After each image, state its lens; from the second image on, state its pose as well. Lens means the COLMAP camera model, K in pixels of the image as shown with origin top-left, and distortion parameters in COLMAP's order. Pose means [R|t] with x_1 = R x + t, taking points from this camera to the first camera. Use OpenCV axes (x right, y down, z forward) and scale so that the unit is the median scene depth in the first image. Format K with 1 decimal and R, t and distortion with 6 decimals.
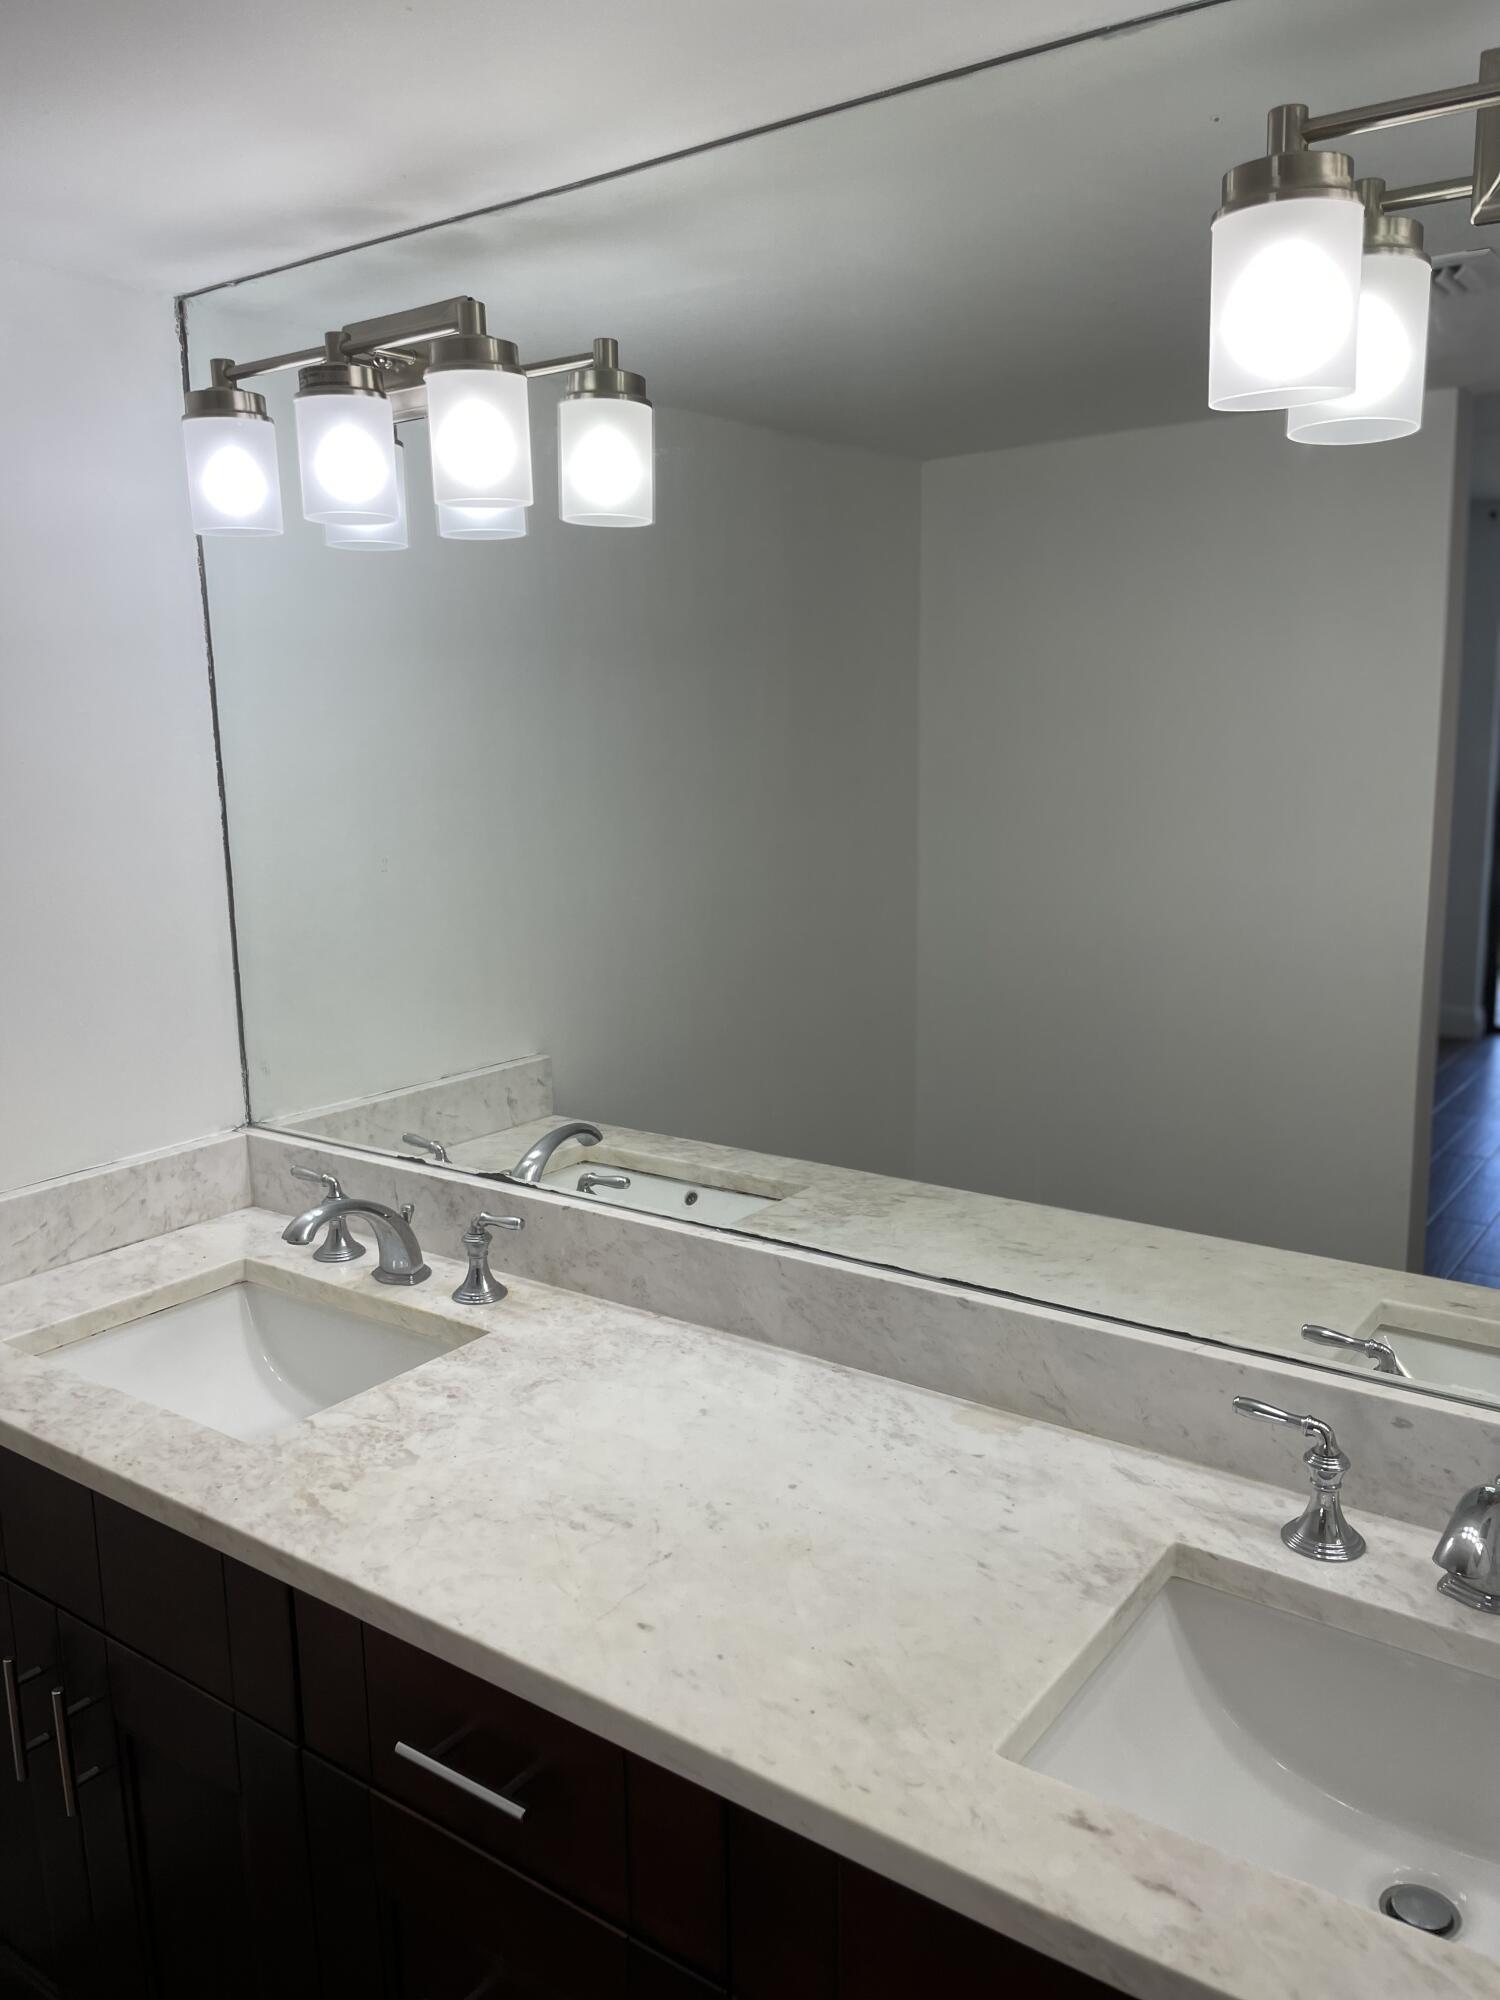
lens RADIAL K [[1521.7, 0, 767.8], [0, 1521.7, 1001.1], [0, 0, 1]] dist [0.086921, -0.118689]
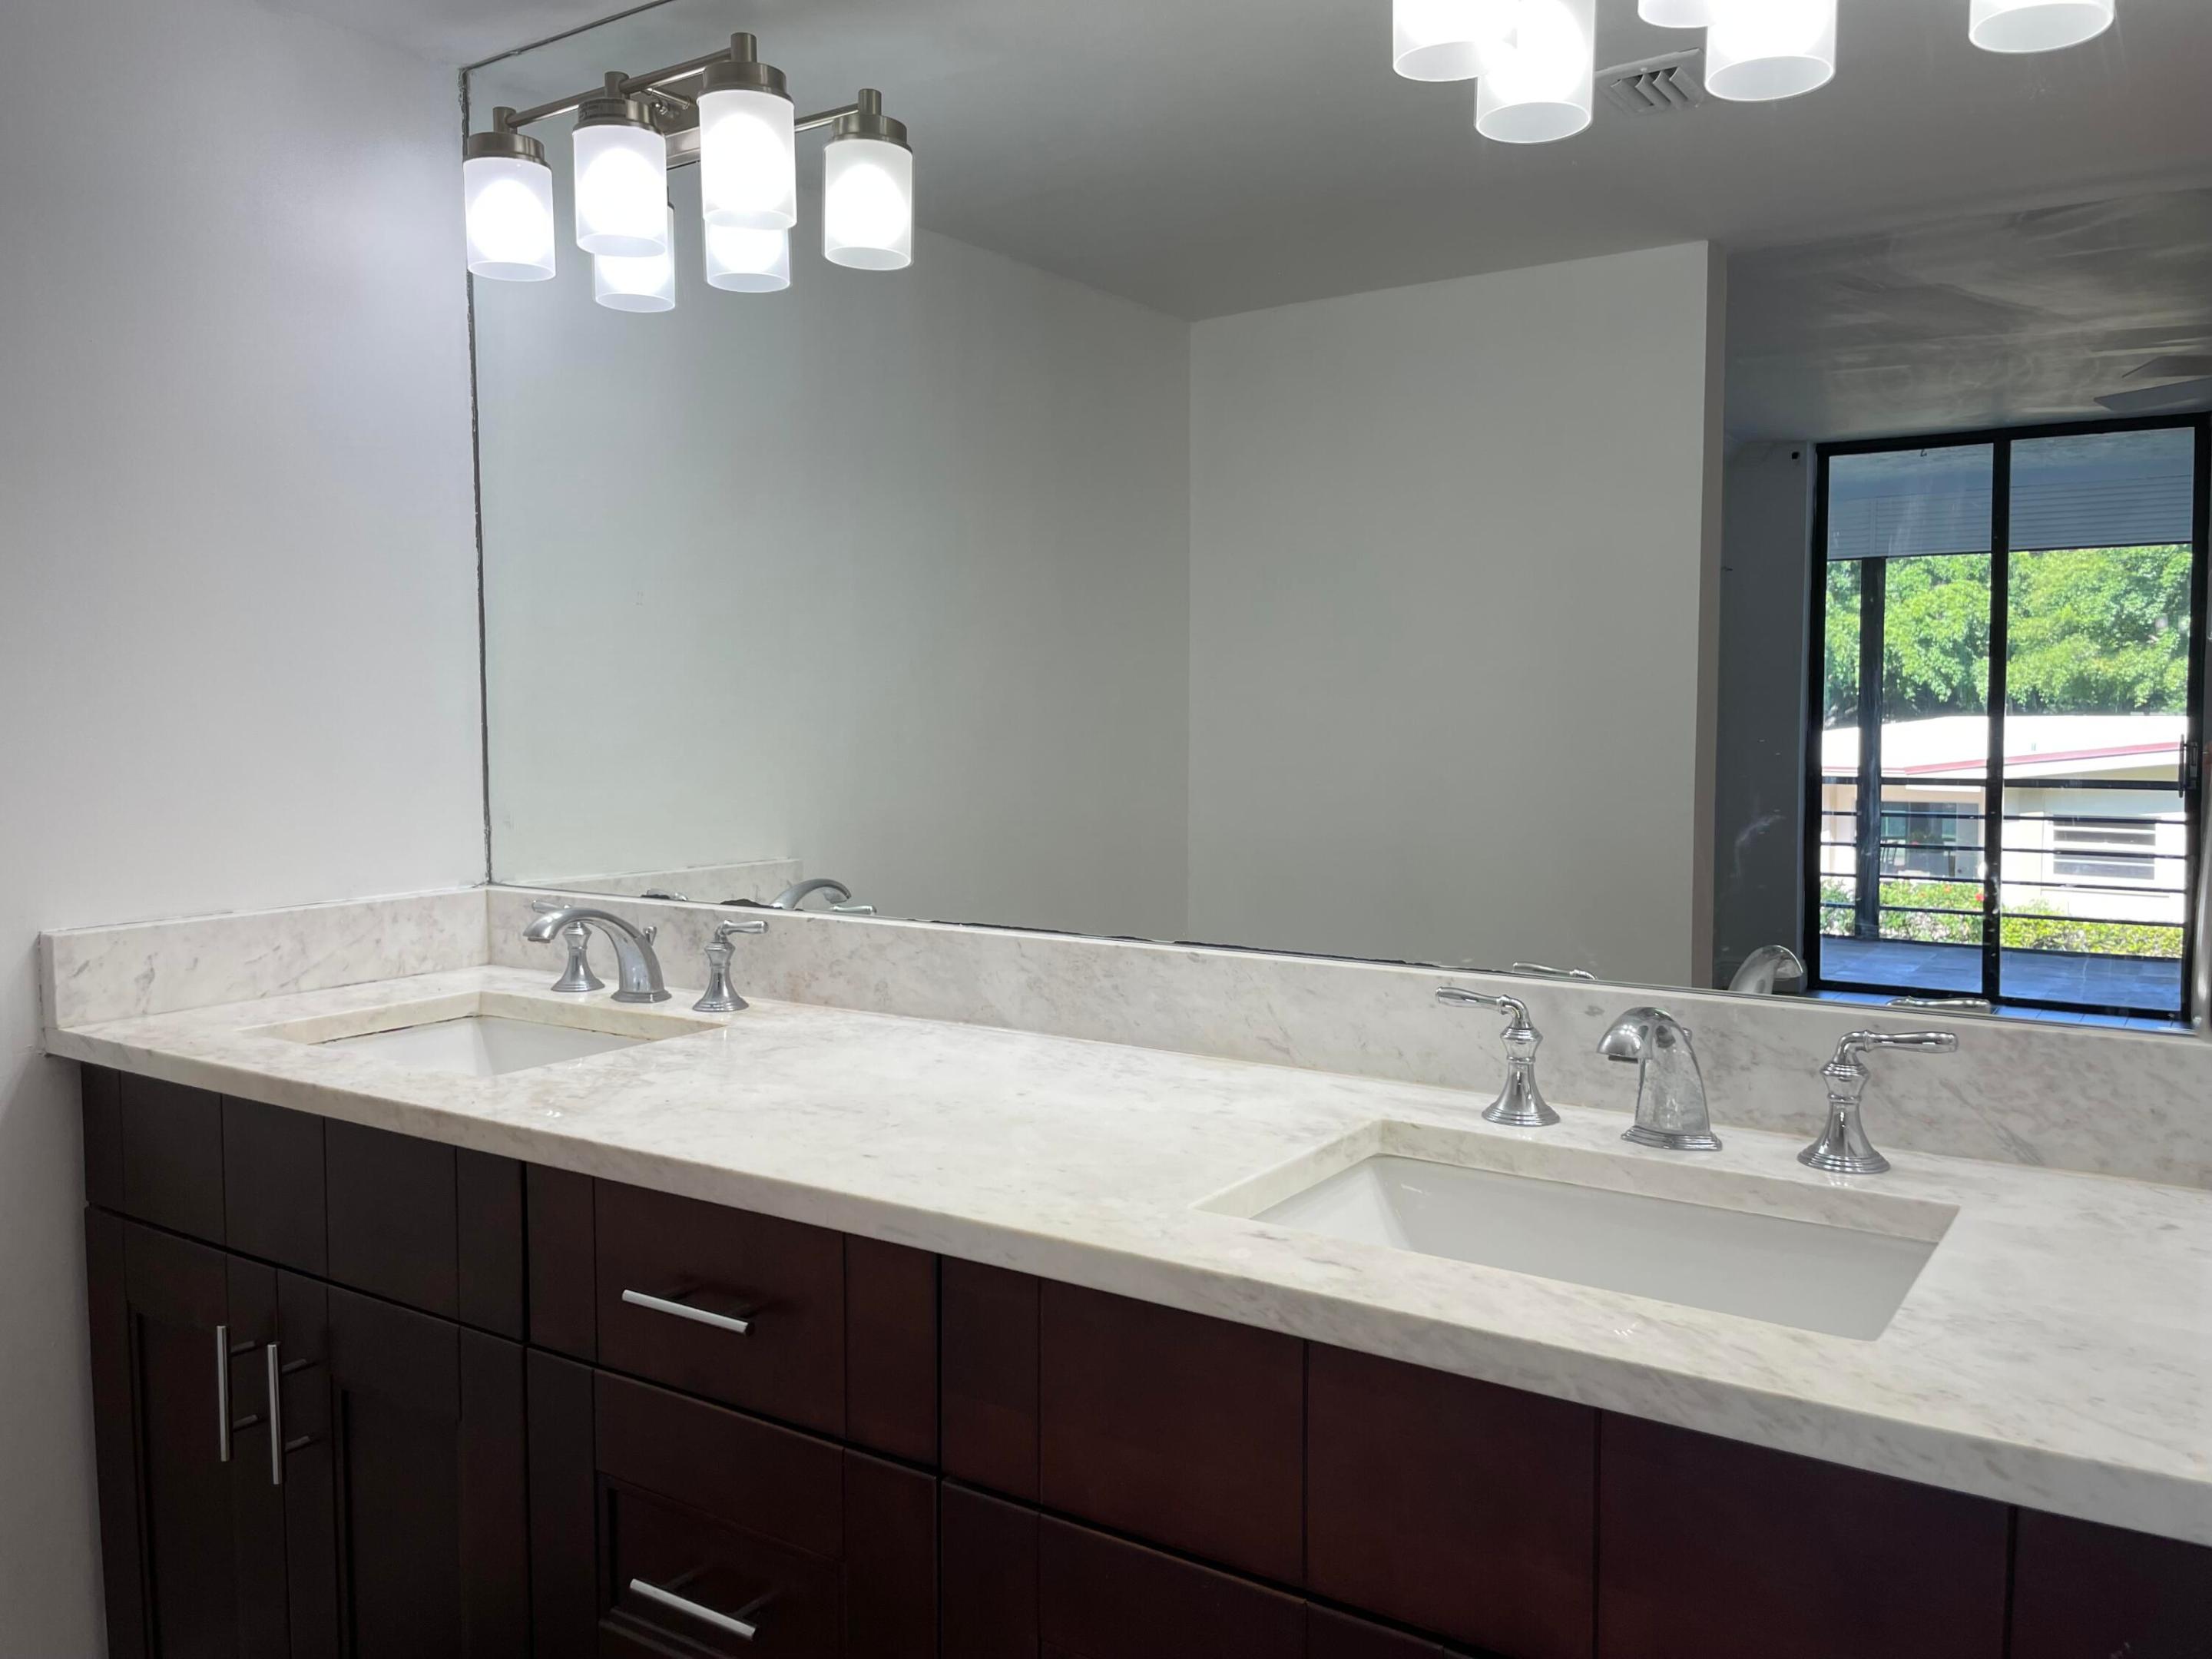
lens RADIAL K [[1683.0, 0, 1104.3], [0, 1683.0, 833.4], [0, 0, 1]] dist [0.086921, -0.118689]
pose [[0.999508, 0.013029, 0.028538, 0.029872], [-0.009733, 0.993580, -0.112713, 0.213592], [-0.029823, 0.112380, 0.993218, -0.118610]]
